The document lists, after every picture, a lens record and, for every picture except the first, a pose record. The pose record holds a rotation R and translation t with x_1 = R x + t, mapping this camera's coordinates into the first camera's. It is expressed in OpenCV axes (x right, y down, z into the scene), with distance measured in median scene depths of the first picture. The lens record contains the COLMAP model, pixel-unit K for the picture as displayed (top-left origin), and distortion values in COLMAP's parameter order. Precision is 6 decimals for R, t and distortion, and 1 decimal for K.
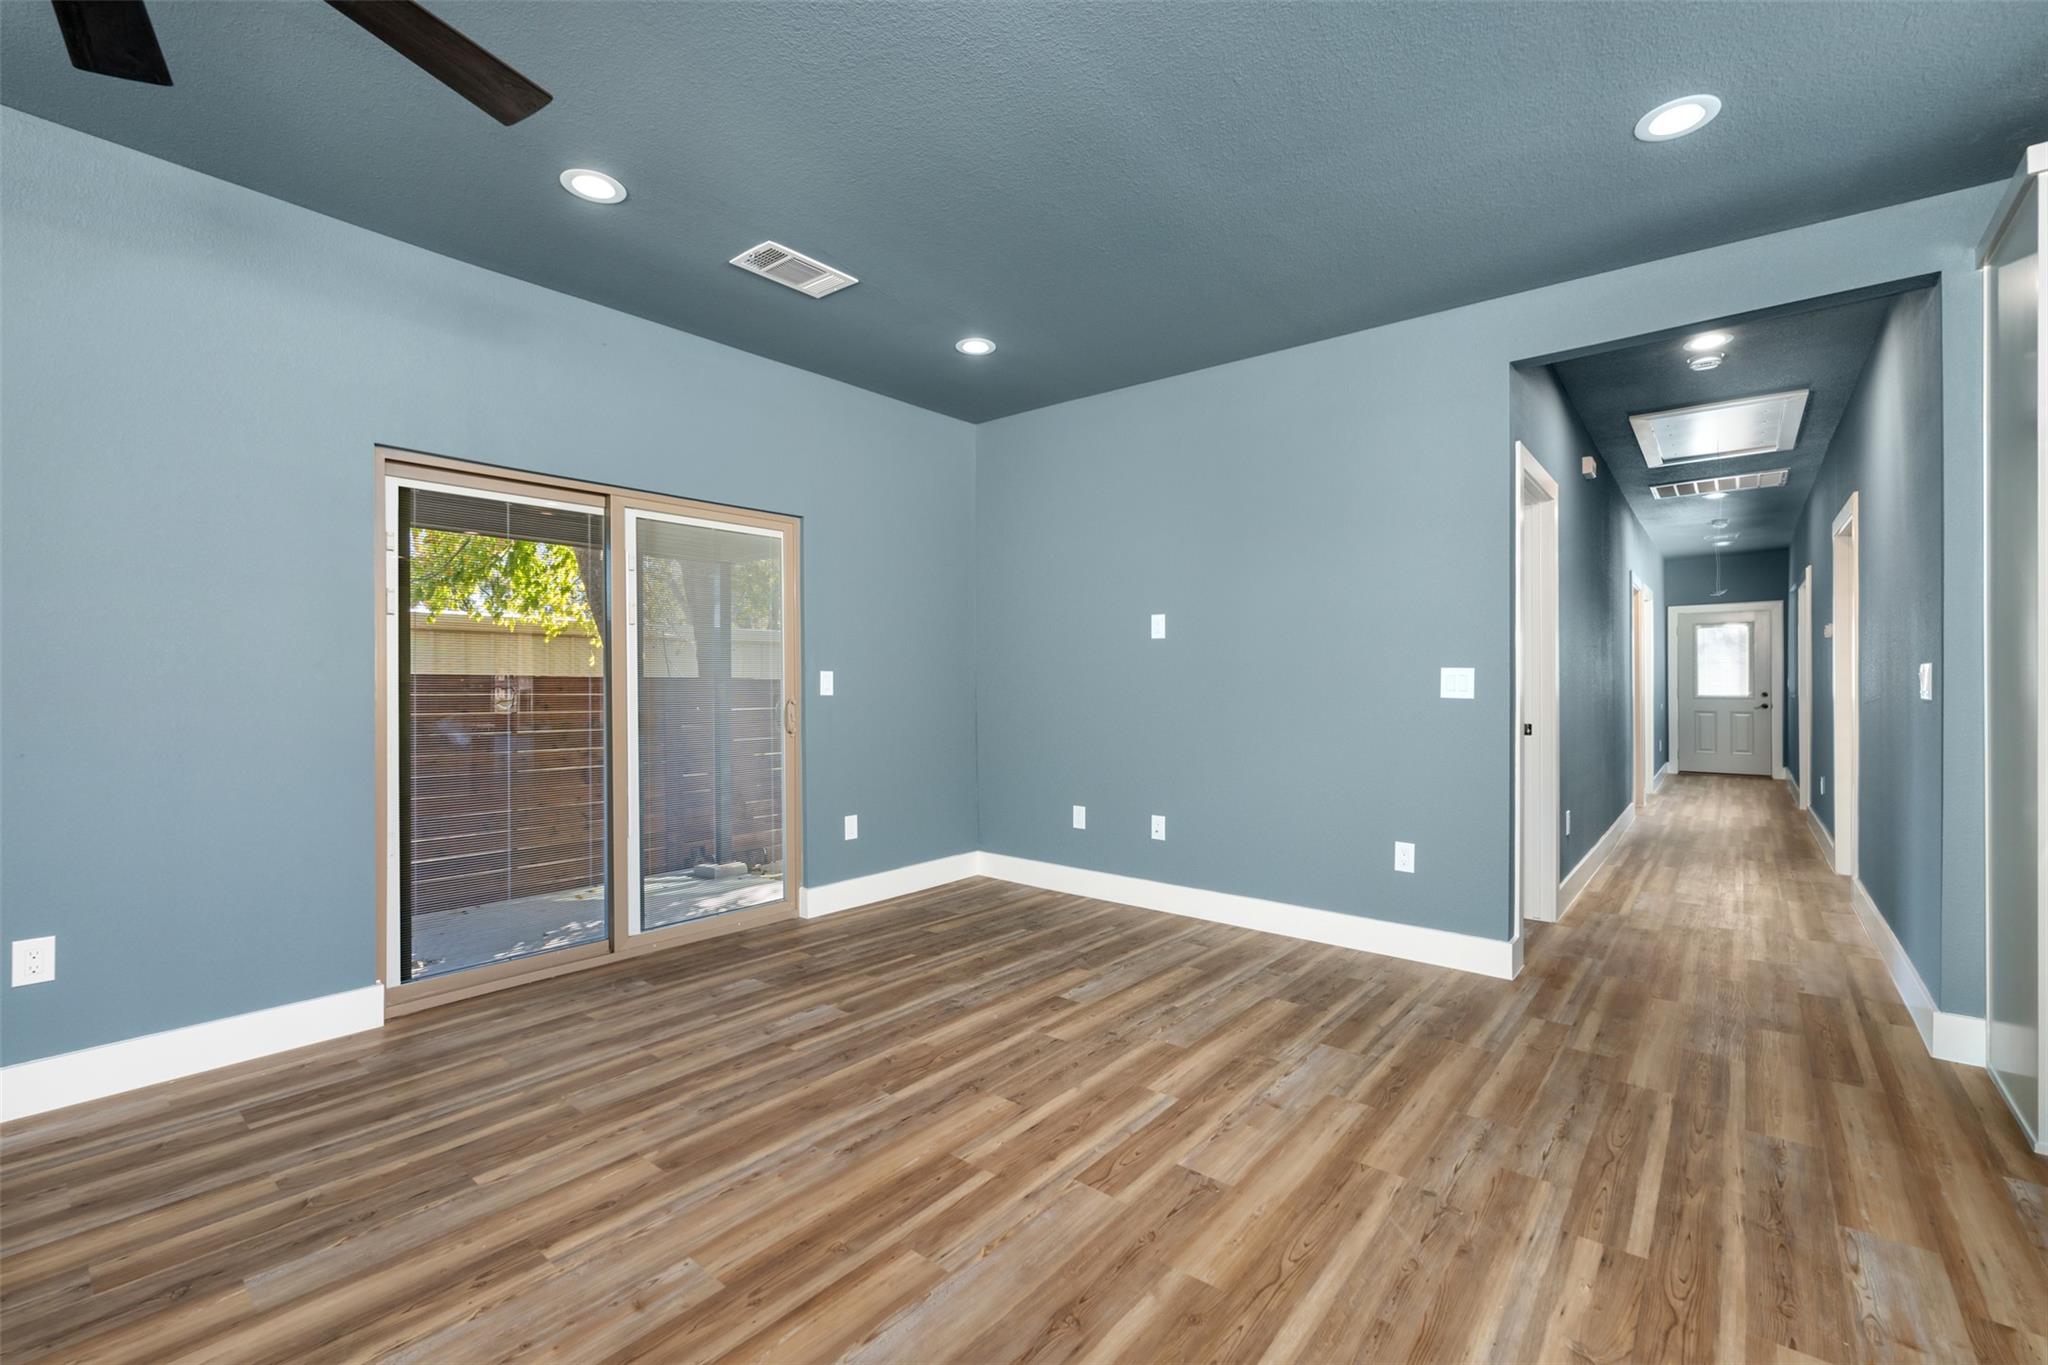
lens RADIAL K [[867.7, 0, 1016.6], [0, 867.7, 686.8], [0, 0, 1]] dist [-0.002978, 0.000392]
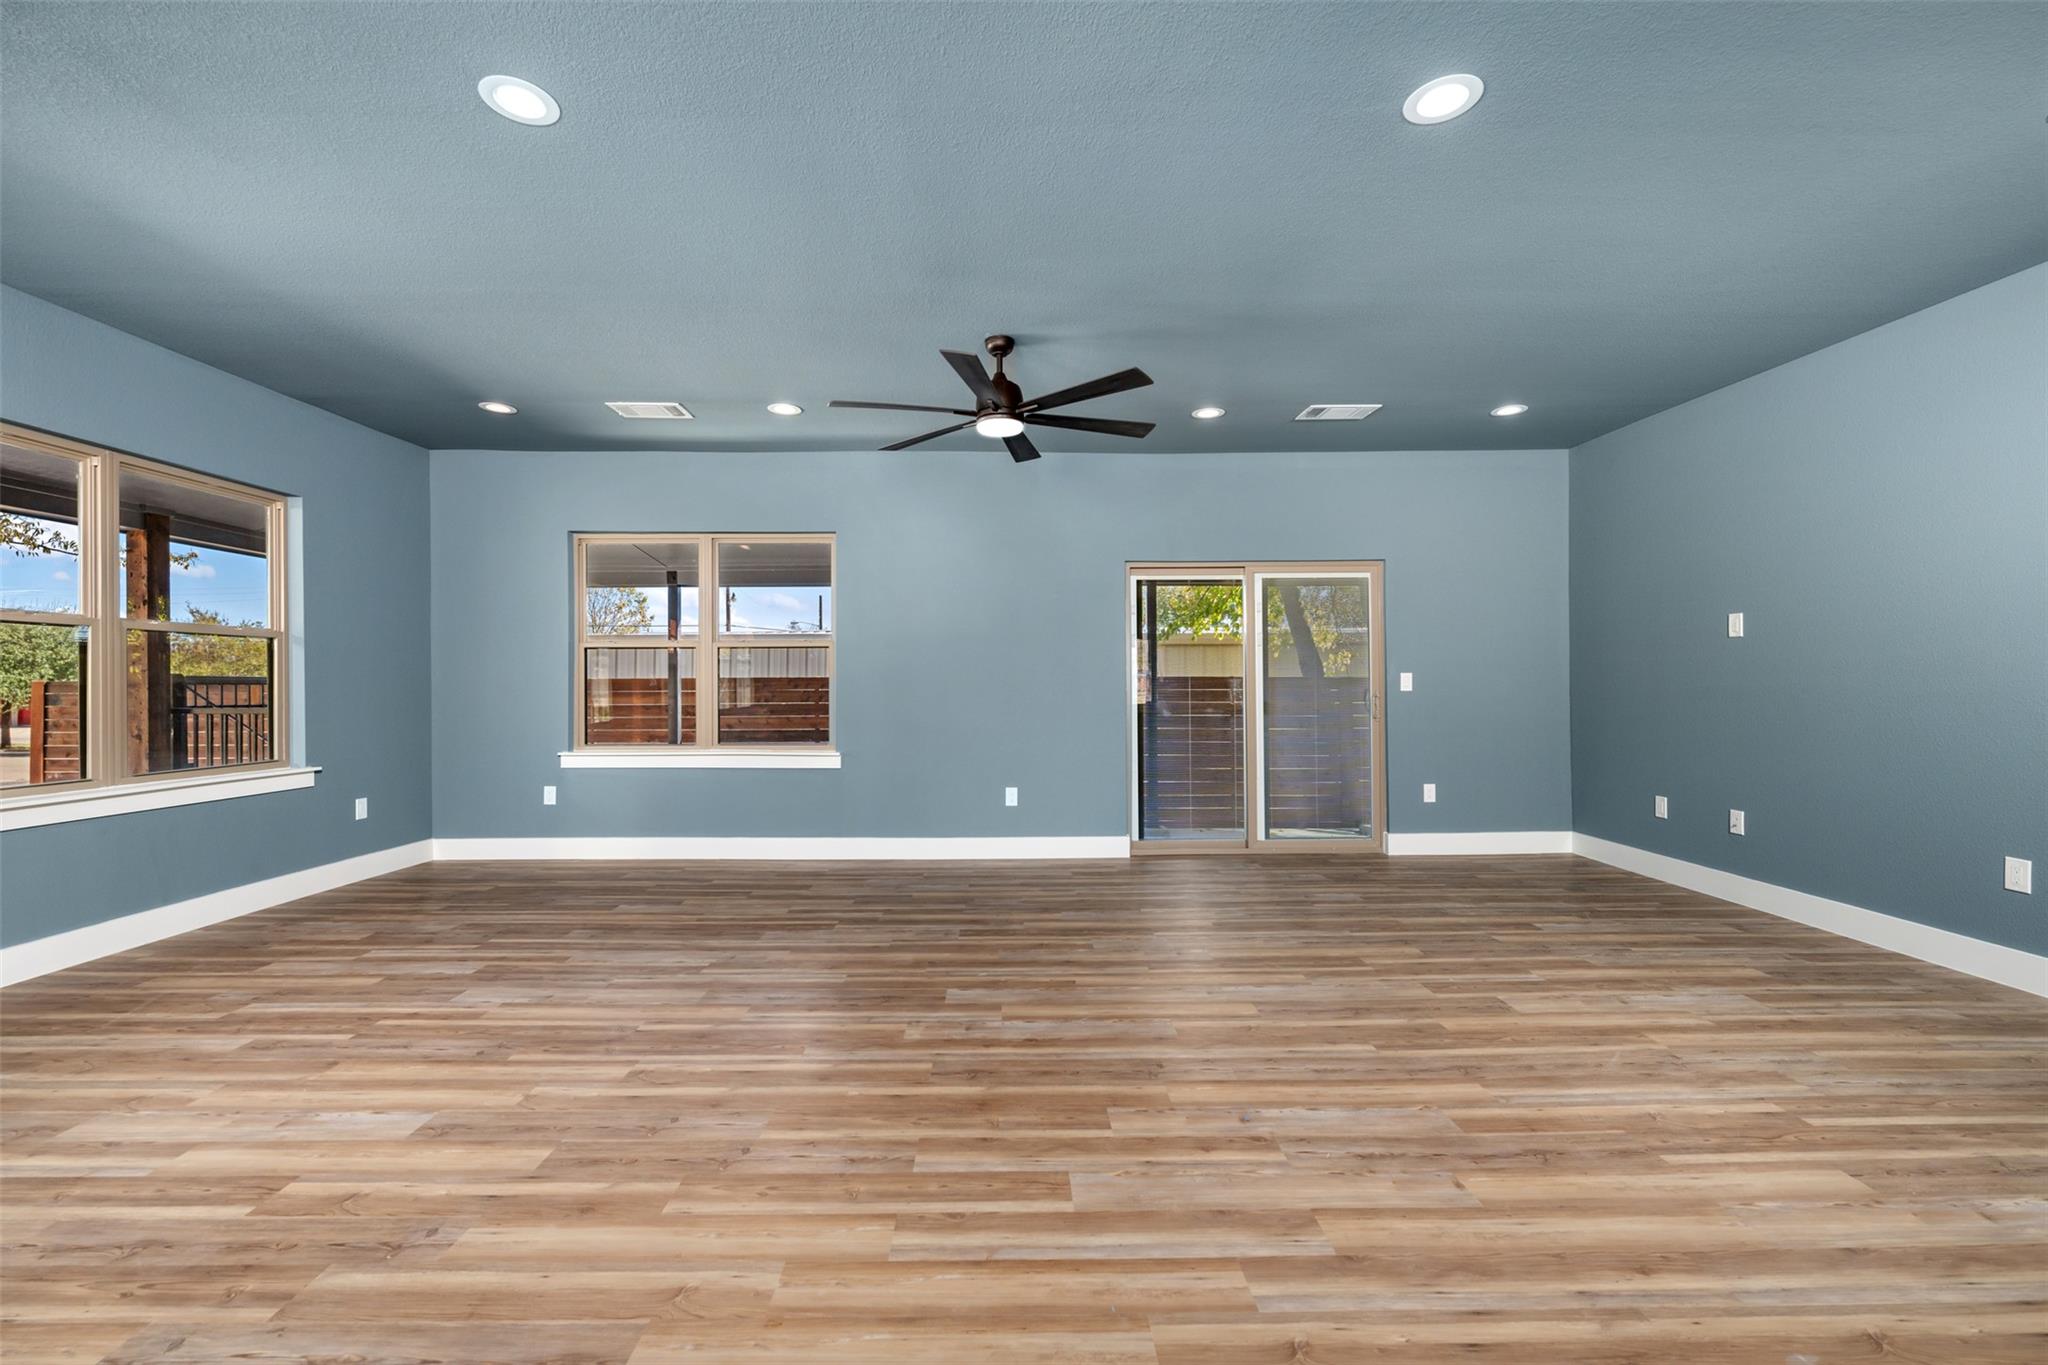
lens RADIAL K [[834.2, 0, 1011.2], [0, 834.2, 682.4], [0, 0, 1]] dist [-0.001393, -0.000166]
pose [[0.646707, -0.002996, -0.762733, 0.525432], [-0.000422, 0.999991, -0.004286, 0.004395], [0.762738, 0.003094, 0.646700, -0.414619]]
